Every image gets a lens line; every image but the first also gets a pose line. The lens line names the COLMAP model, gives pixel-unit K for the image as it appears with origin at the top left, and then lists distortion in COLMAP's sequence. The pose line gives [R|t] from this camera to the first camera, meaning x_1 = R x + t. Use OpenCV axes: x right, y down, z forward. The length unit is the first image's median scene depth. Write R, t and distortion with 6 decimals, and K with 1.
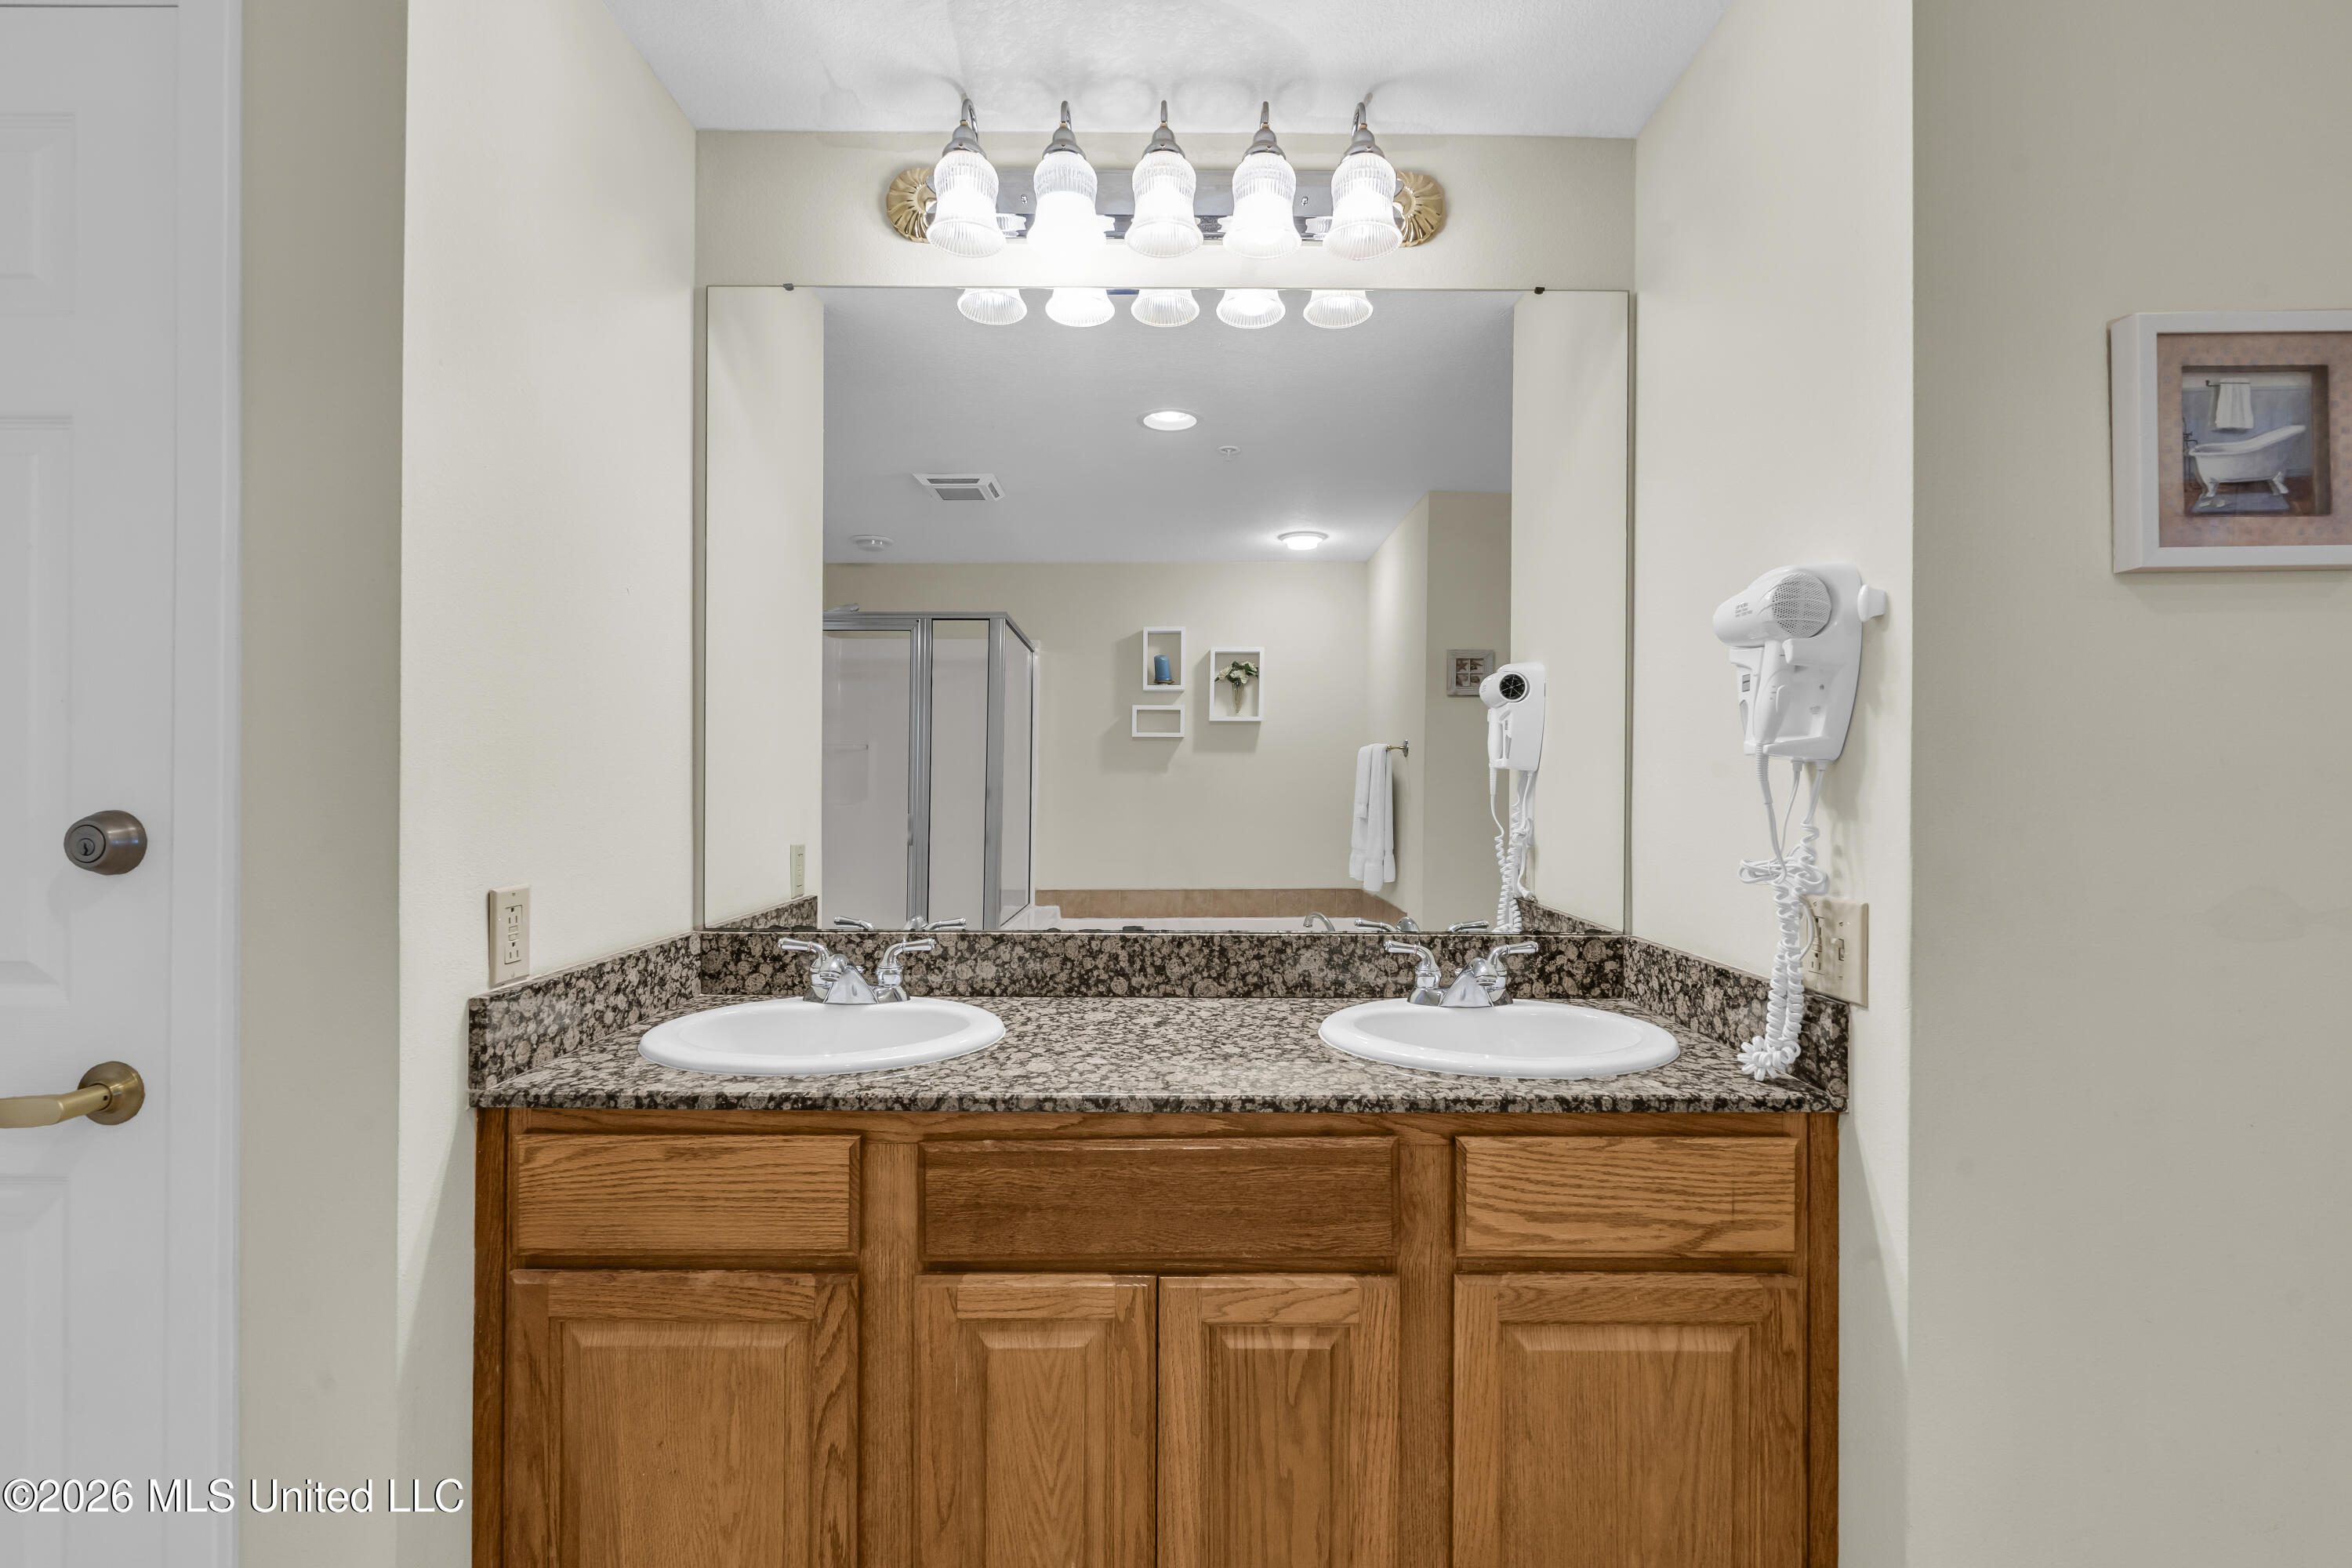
lens RADIAL K [[1046.0, 0, 1165.7], [0, 1046.0, 787.8], [0, 0, 1]] dist [-0.001884, -0.000440]
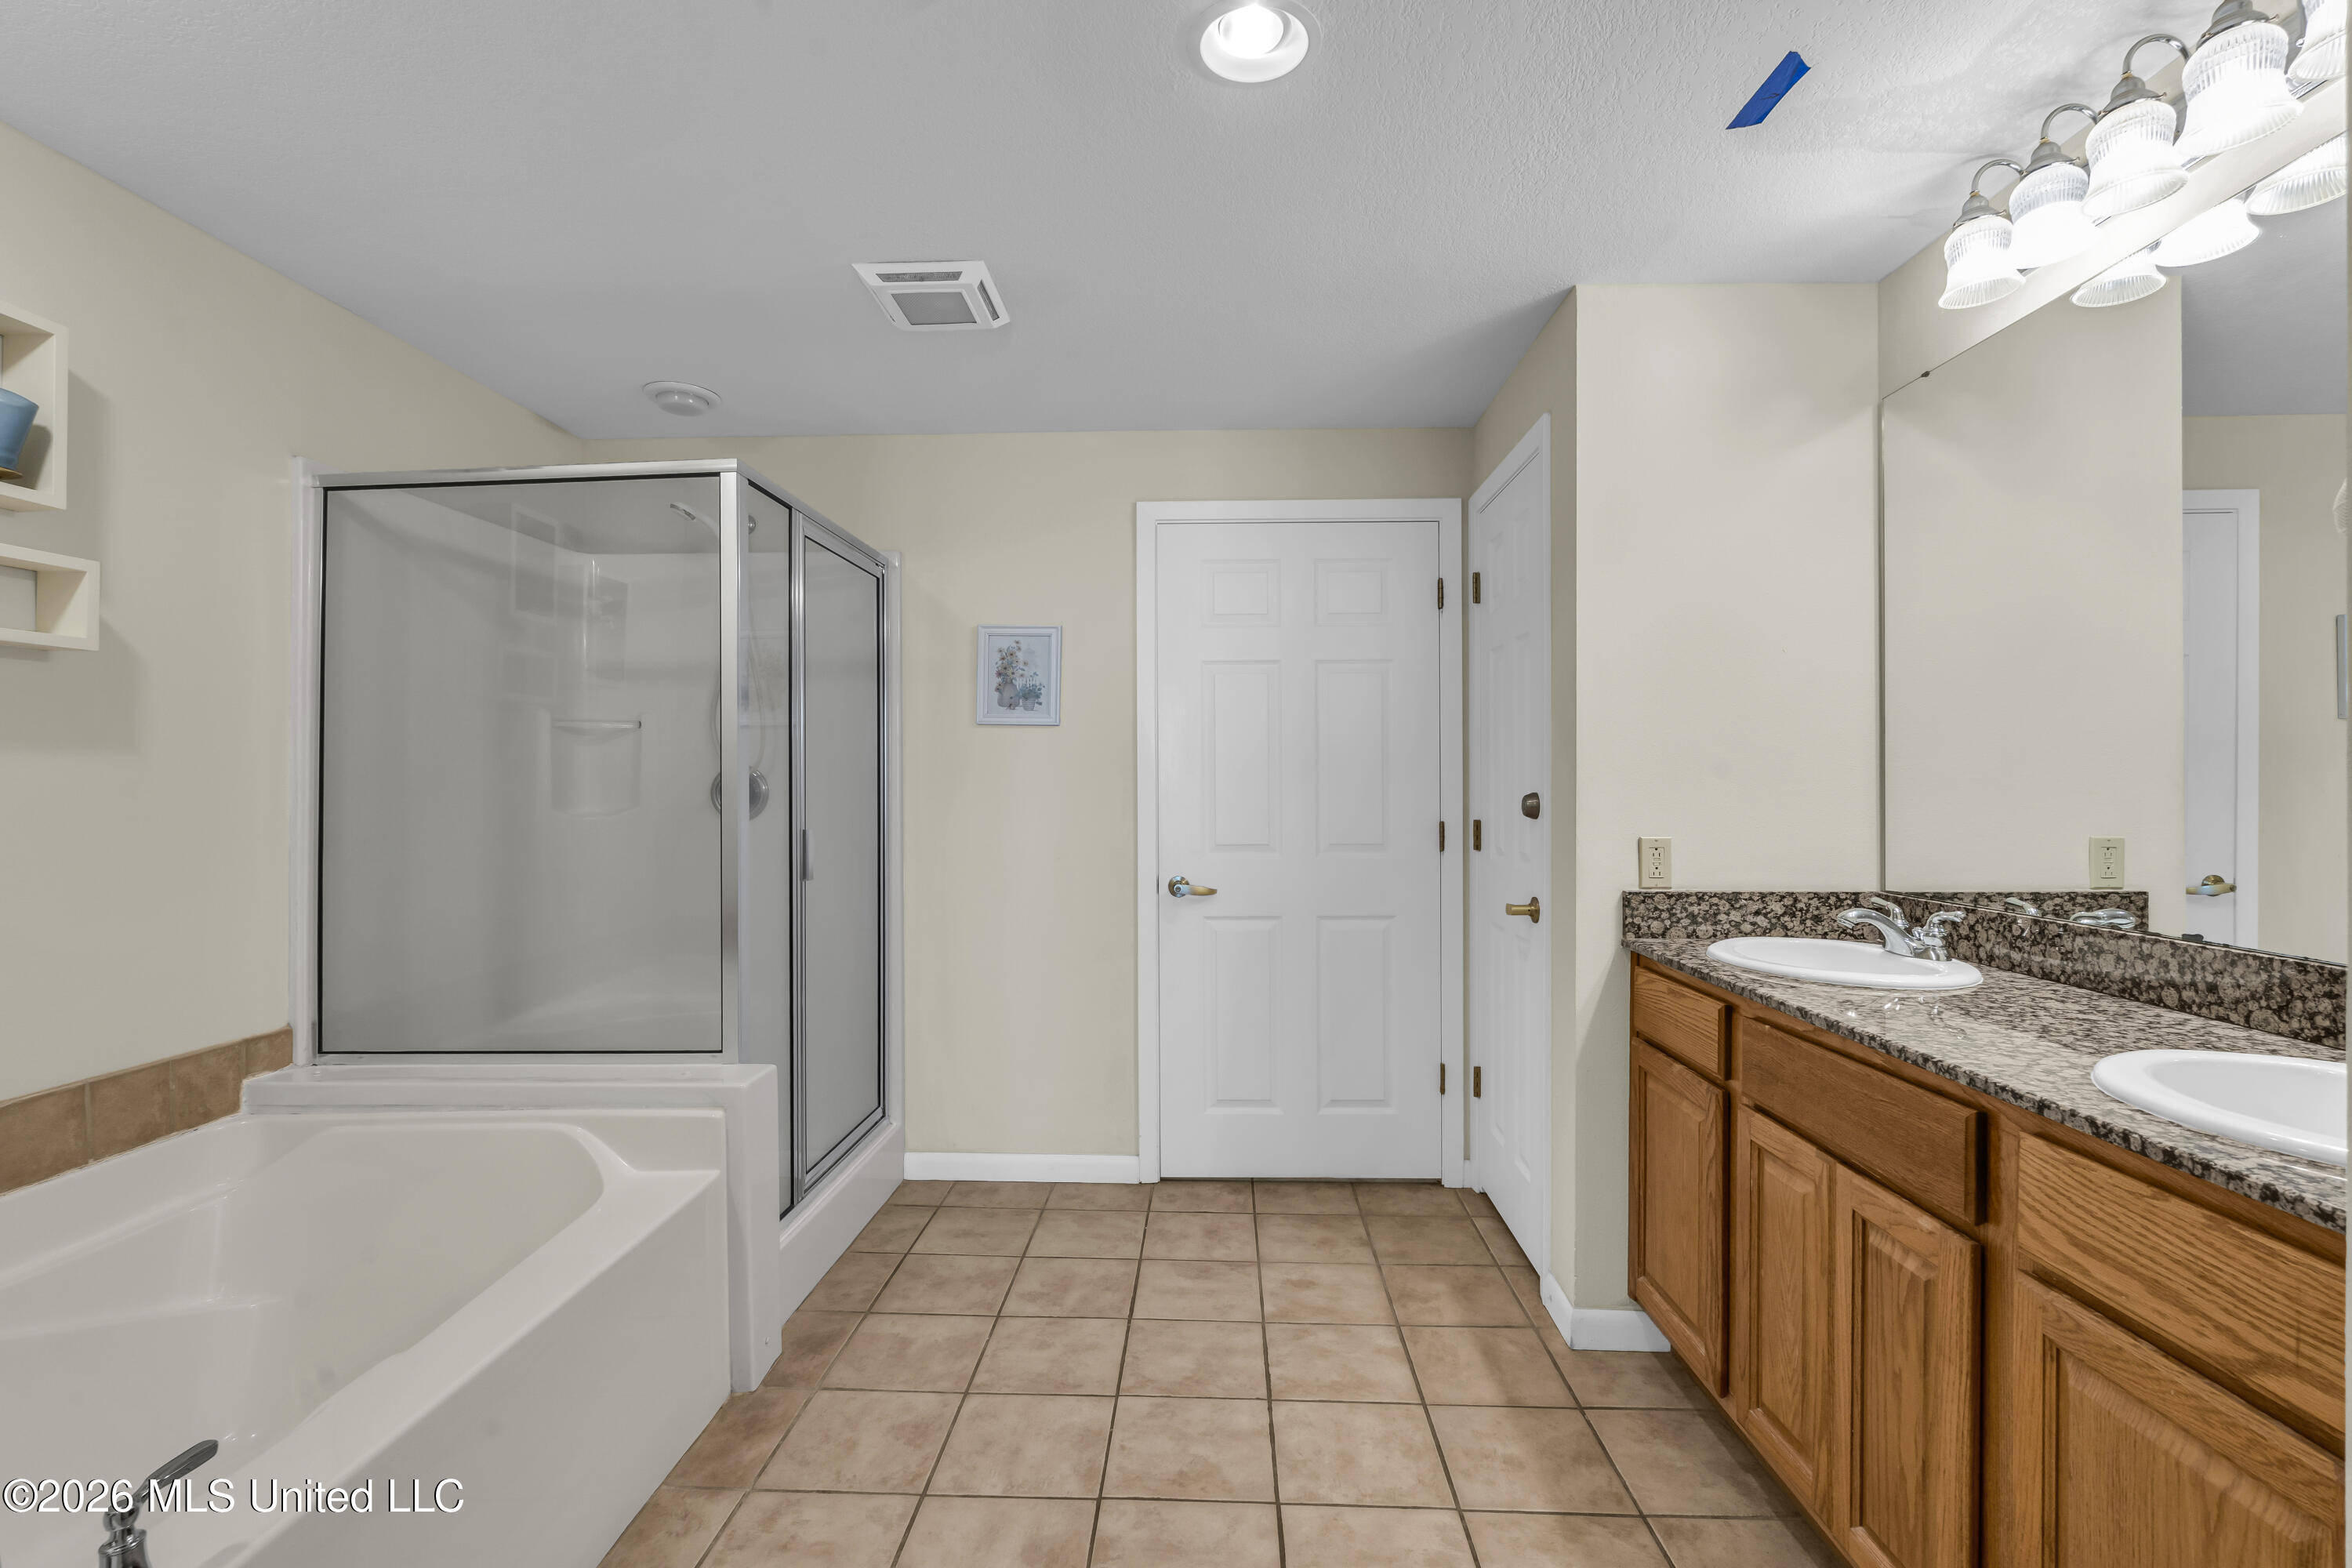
lens RADIAL K [[1046.0, 0, 1165.7], [0, 1046.0, 787.8], [0, 0, 1]] dist [-0.001884, -0.000440]
pose [[-0.052083, -0.001285, -0.998642, 1.257507], [-0.000473, 0.999999, -0.001262, 0.011670], [0.998643, 0.000407, -0.052083, 0.237319]]
